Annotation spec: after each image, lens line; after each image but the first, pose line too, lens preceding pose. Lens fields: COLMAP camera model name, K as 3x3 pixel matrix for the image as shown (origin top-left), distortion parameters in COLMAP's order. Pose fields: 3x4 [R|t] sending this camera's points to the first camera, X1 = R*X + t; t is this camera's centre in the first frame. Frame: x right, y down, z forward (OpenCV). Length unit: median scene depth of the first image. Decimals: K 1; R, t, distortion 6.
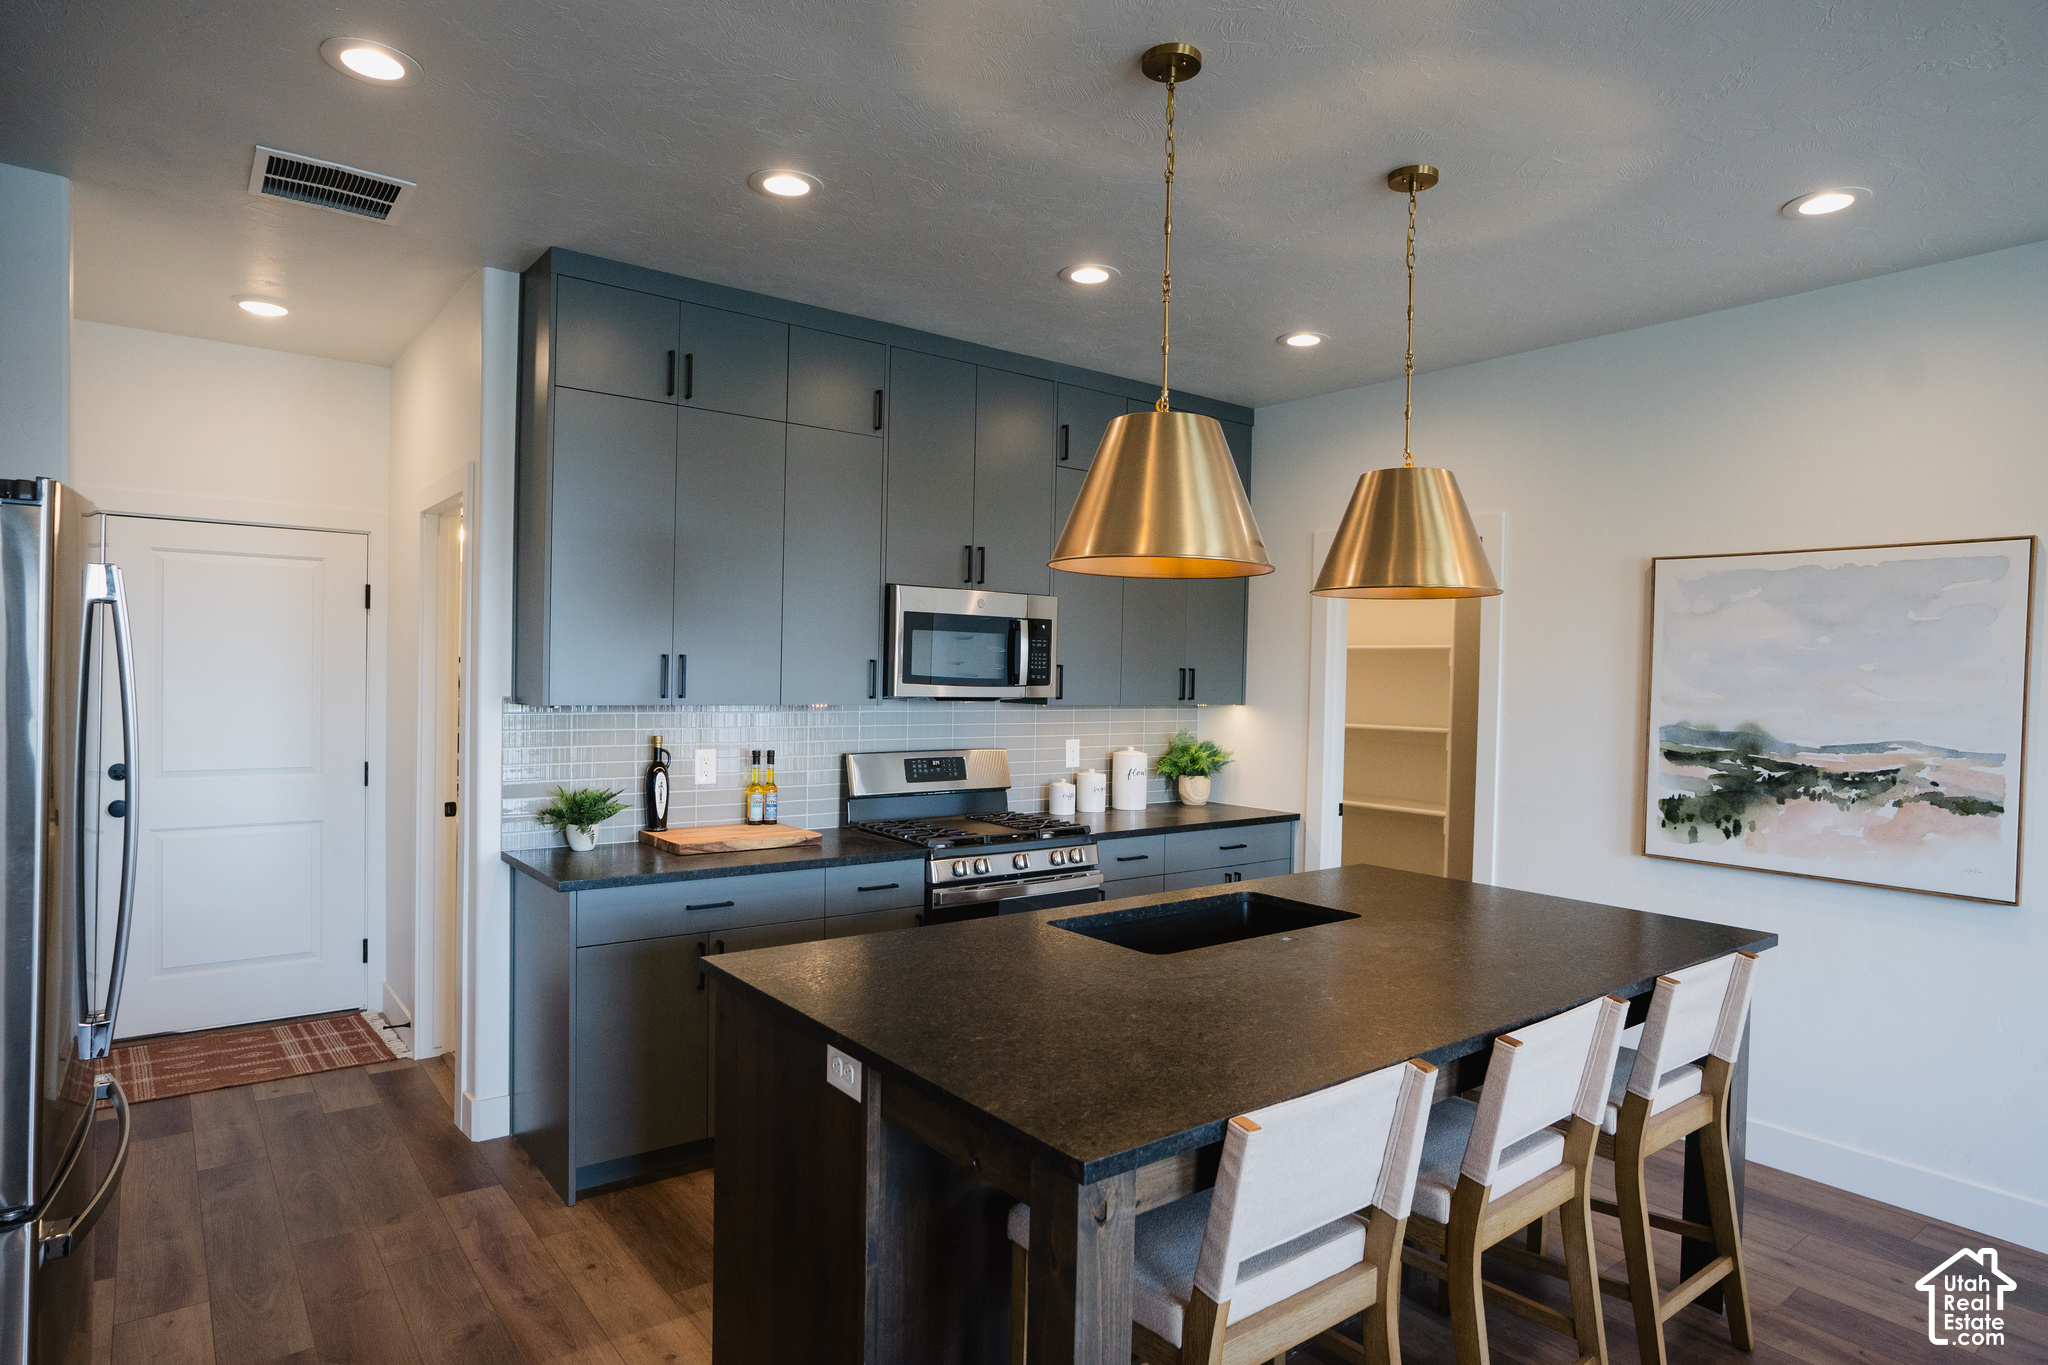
lens RADIAL K [[1142.6, 0, 1024.0], [0, 1142.6, 682.5], [0, 0, 1]] dist [-0.000896, -0.000285]
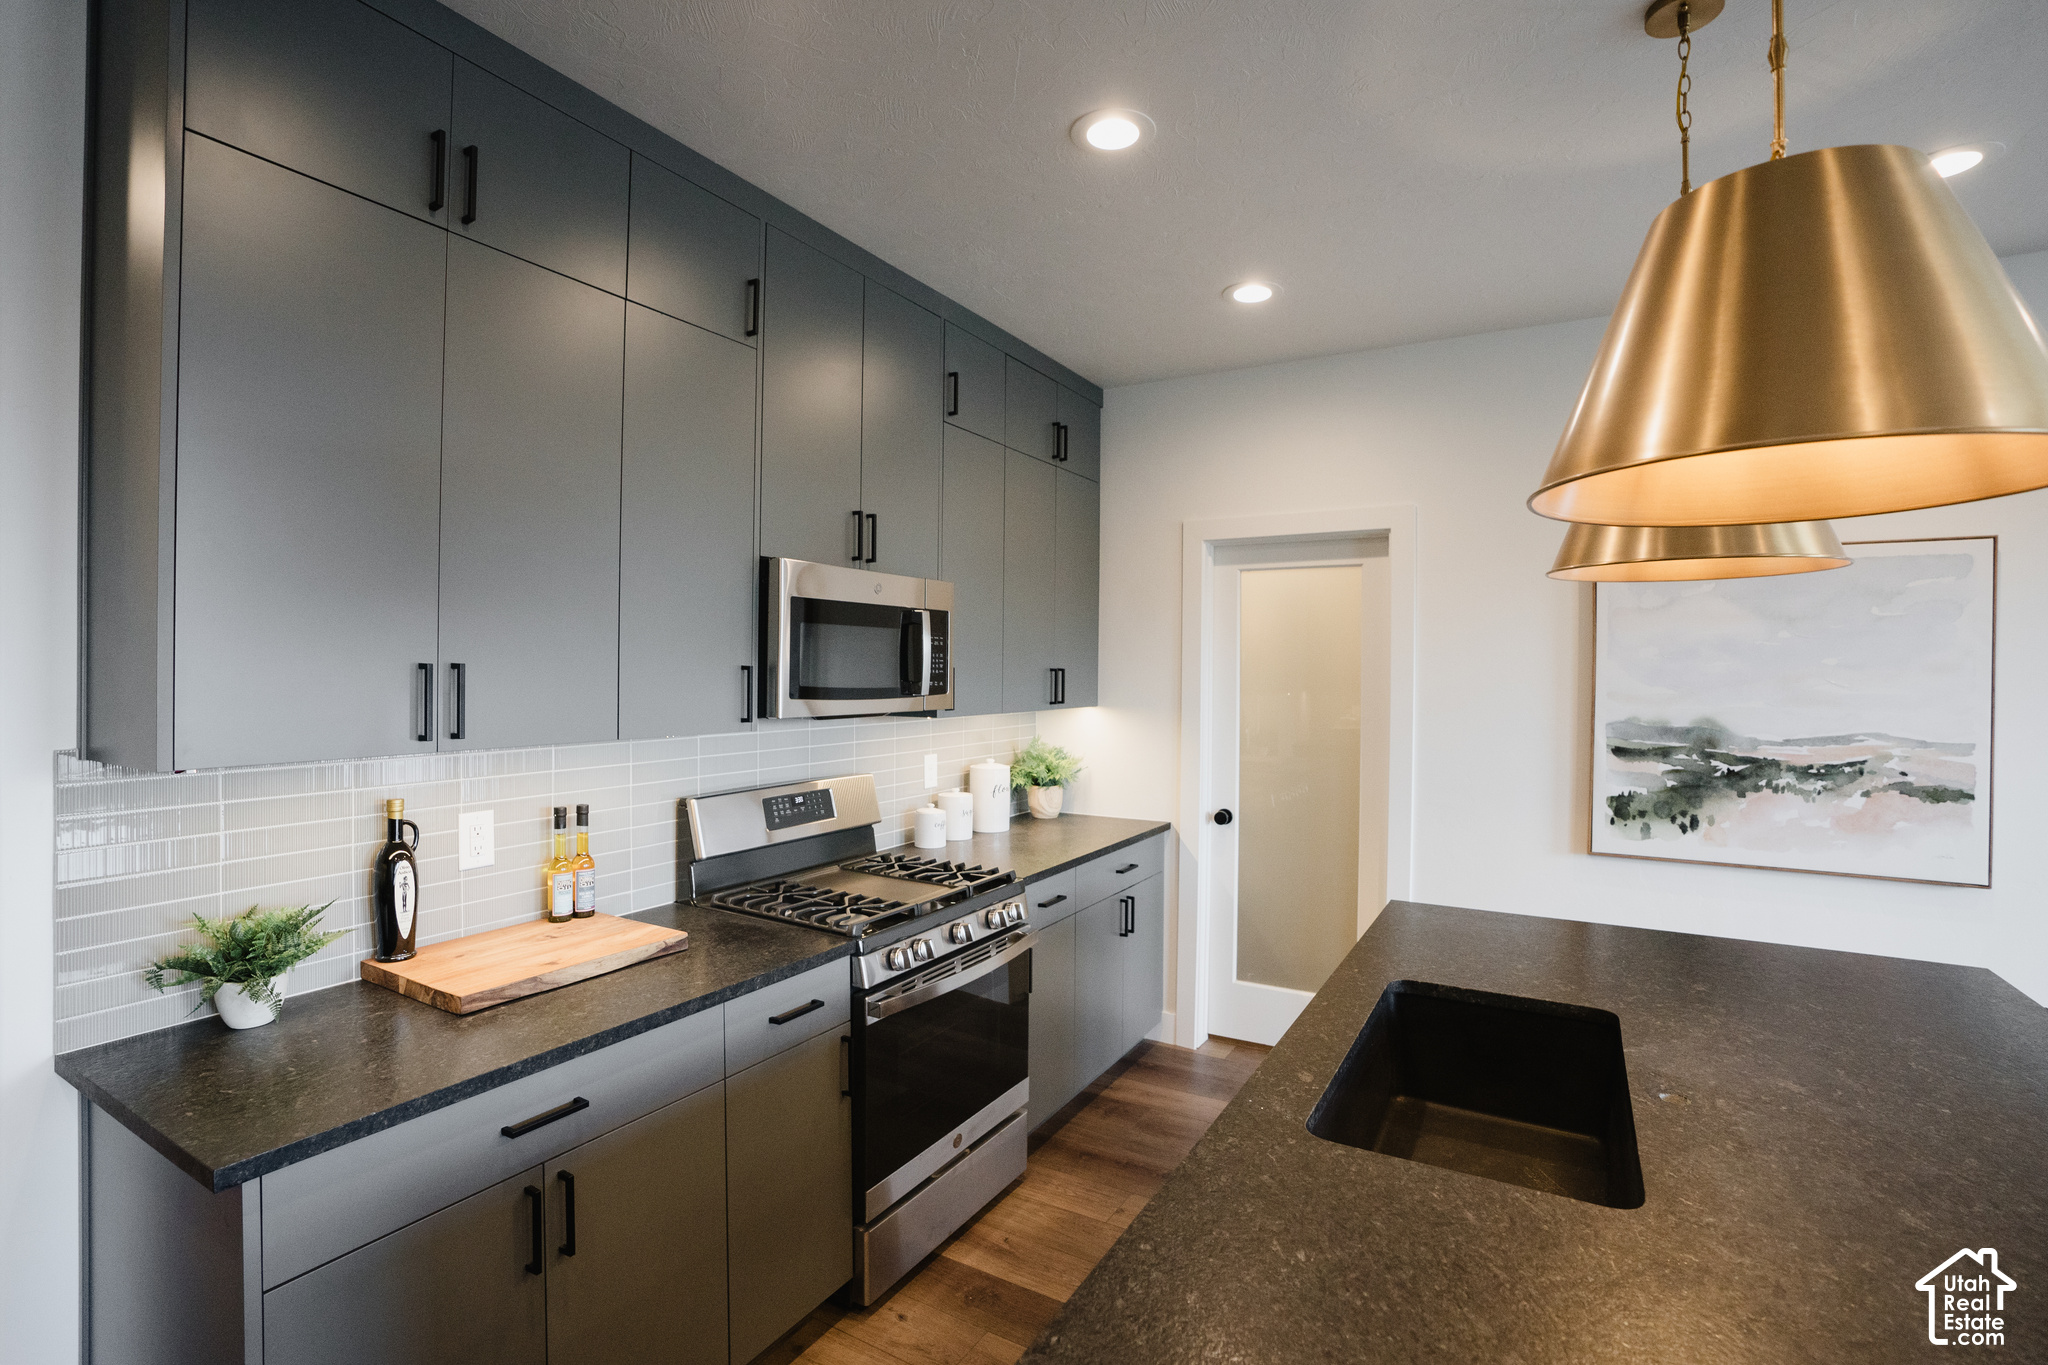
lens RADIAL K [[926.1, 0, 1030.4], [0, 926.1, 663.5], [0, 0, 1]] dist [-0.059413, 0.023138]
pose [[0.926118, -0.013095, 0.377007, -0.203781], [0.016725, 0.999840, -0.006357, -0.016421], [-0.376863, 0.012193, 0.926189, 0.469344]]
